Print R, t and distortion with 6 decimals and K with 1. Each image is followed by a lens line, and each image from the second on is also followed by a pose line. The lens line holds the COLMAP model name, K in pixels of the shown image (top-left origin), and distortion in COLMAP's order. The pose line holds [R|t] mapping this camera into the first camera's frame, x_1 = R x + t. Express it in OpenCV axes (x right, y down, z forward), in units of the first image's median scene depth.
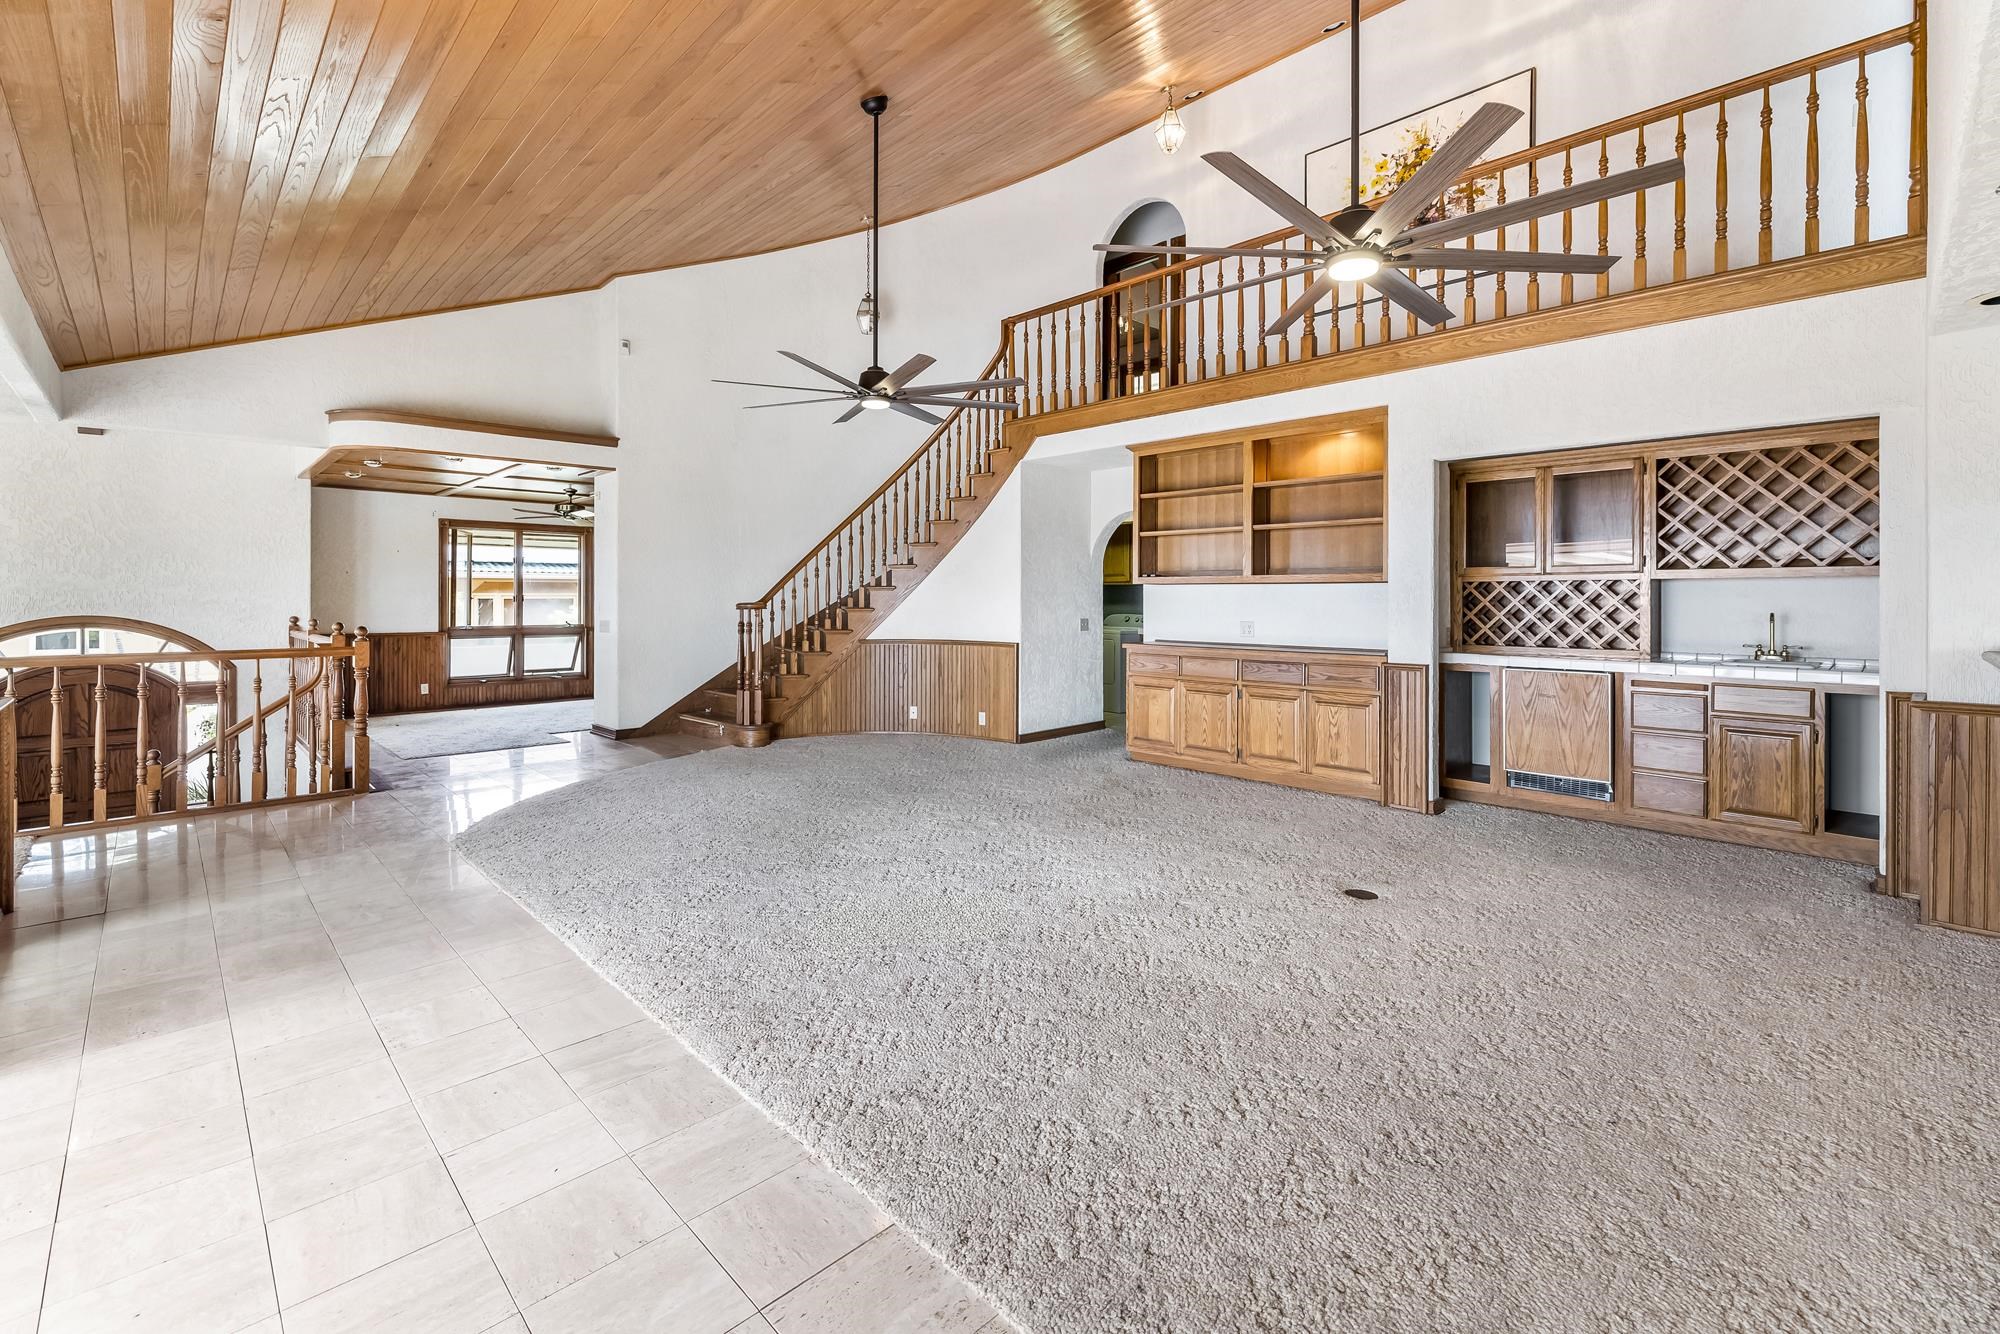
lens RADIAL K [[869.2, 0, 998.7], [0, 869.2, 591.0], [0, 0, 1]] dist [0.000538, 0.000119]
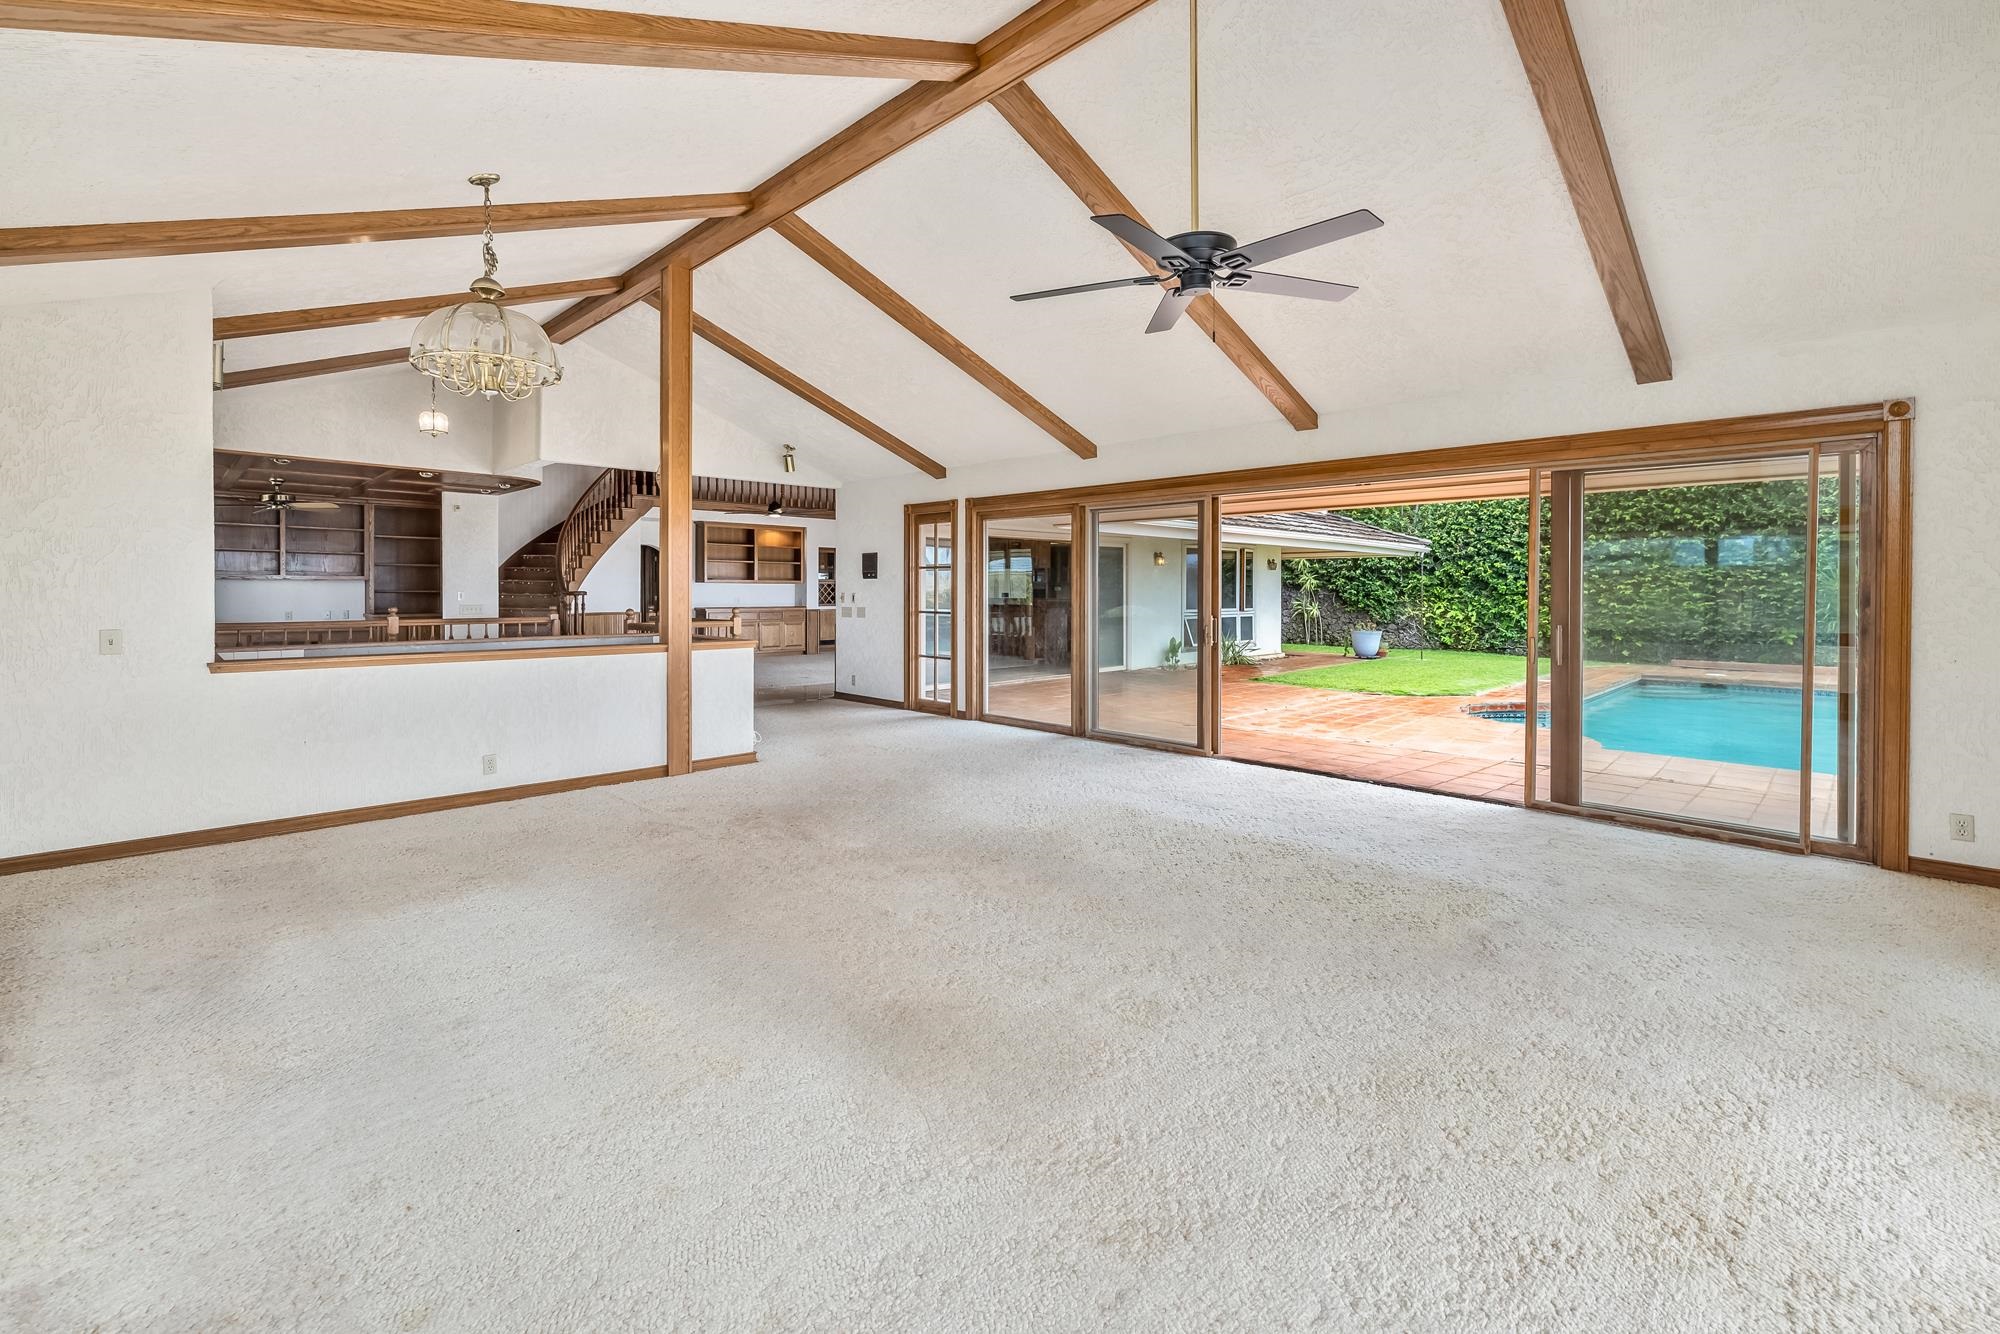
lens RADIAL K [[869.2, 0, 998.7], [0, 869.2, 591.0], [0, 0, 1]] dist [0.000538, 0.000119]
pose [[0.004329, -0.000798, 0.999990, -1.846551], [-0.010234, 0.999947, 0.000843, 0.003592], [-0.999938, -0.010238, 0.004320, 0.197779]]
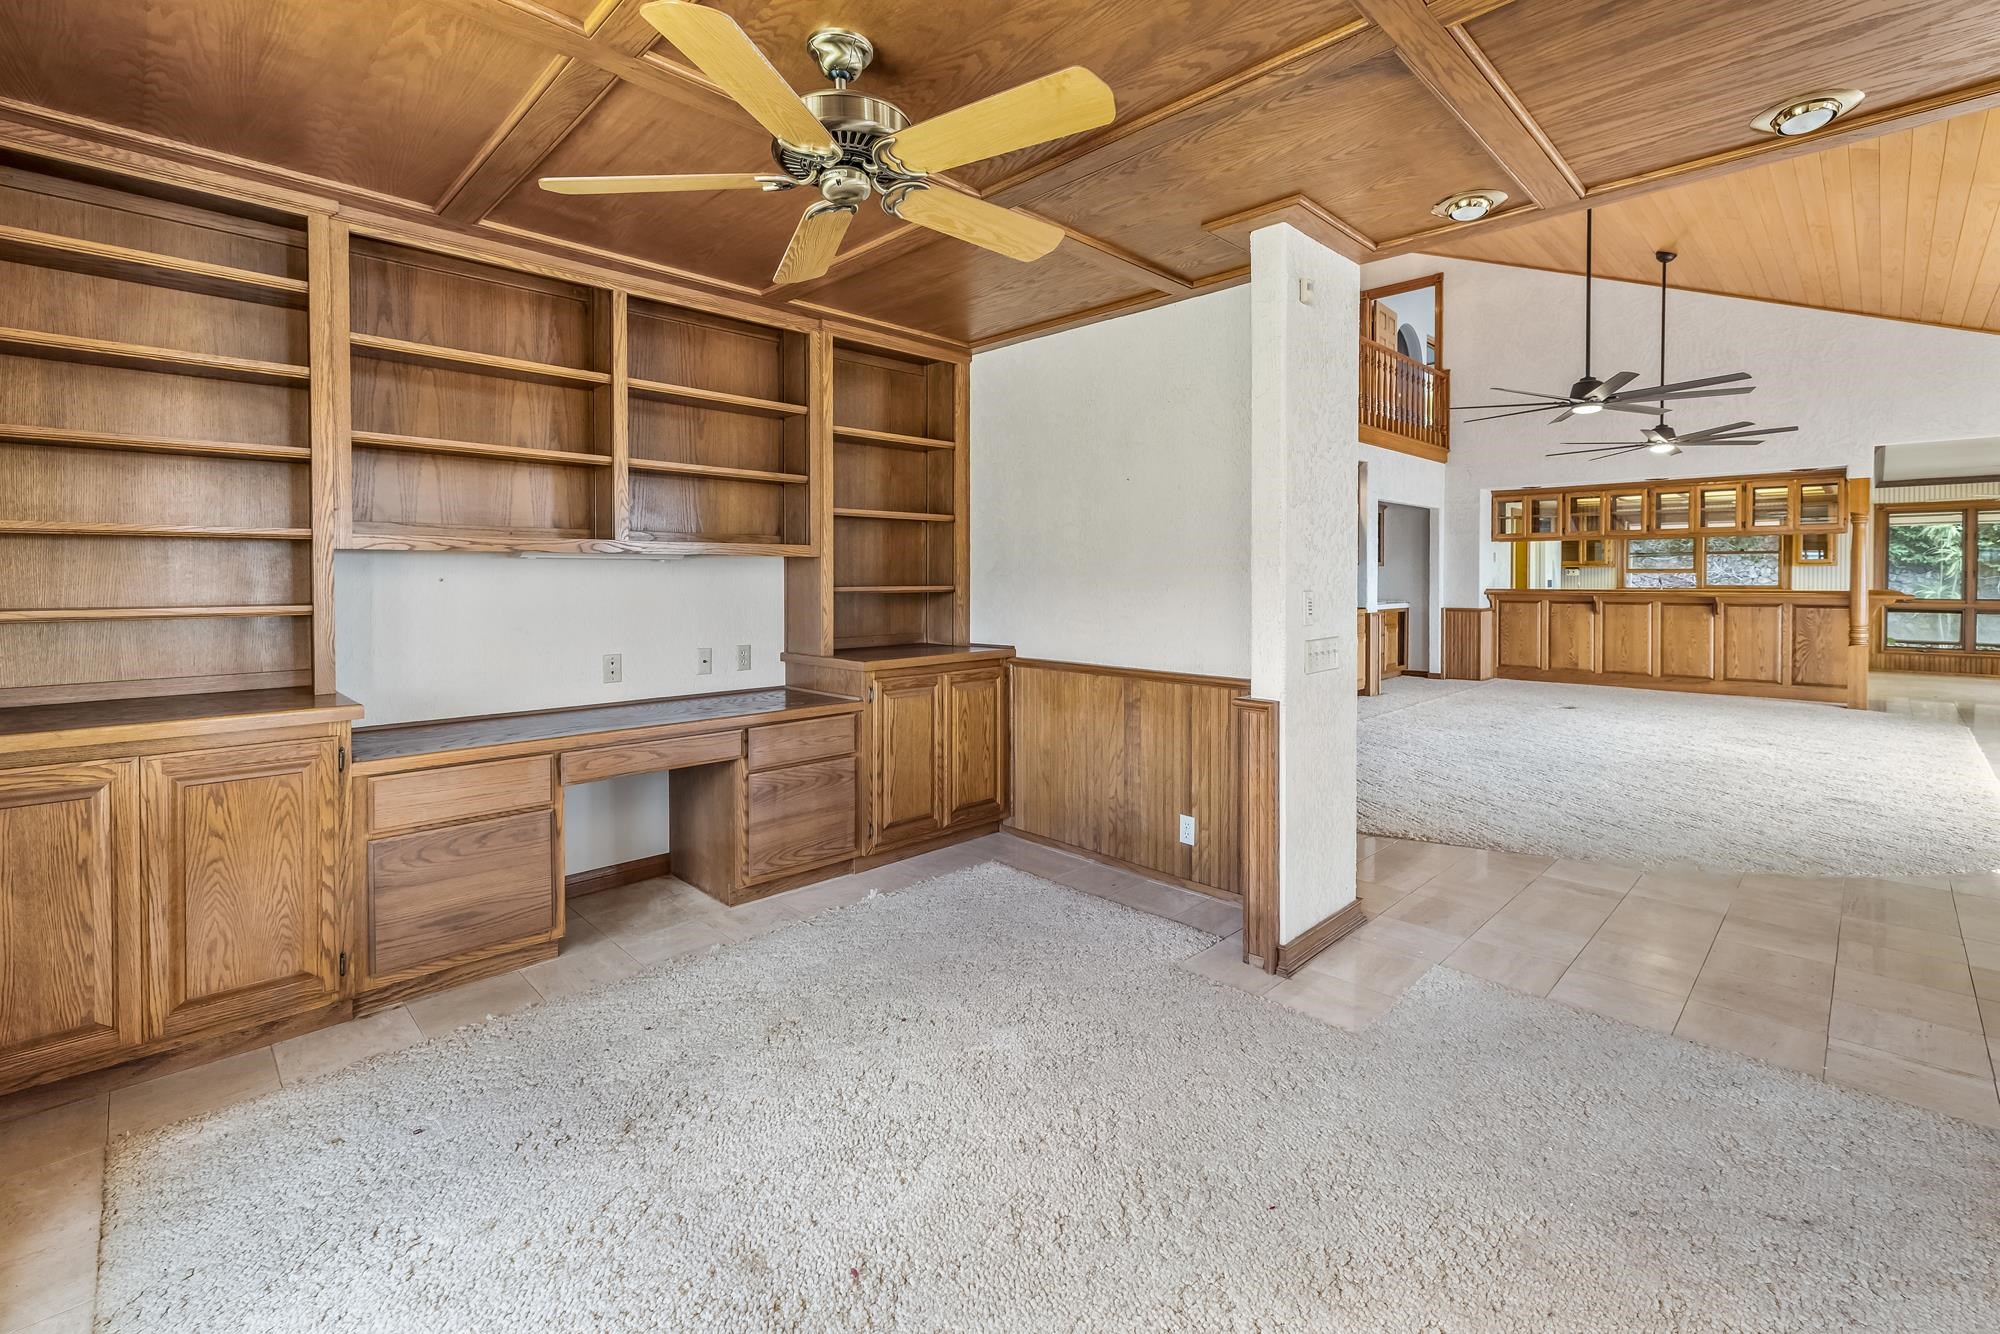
lens RADIAL K [[869.2, 0, 998.7], [0, 869.2, 591.0], [0, 0, 1]] dist [0.000538, 0.000119]
pose [[-0.011627, -0.016652, 0.999794, -0.856859], [-0.003538, 0.999856, 0.016612, 0.008974], [-0.999926, -0.003344, -0.011684, 1.194403]]
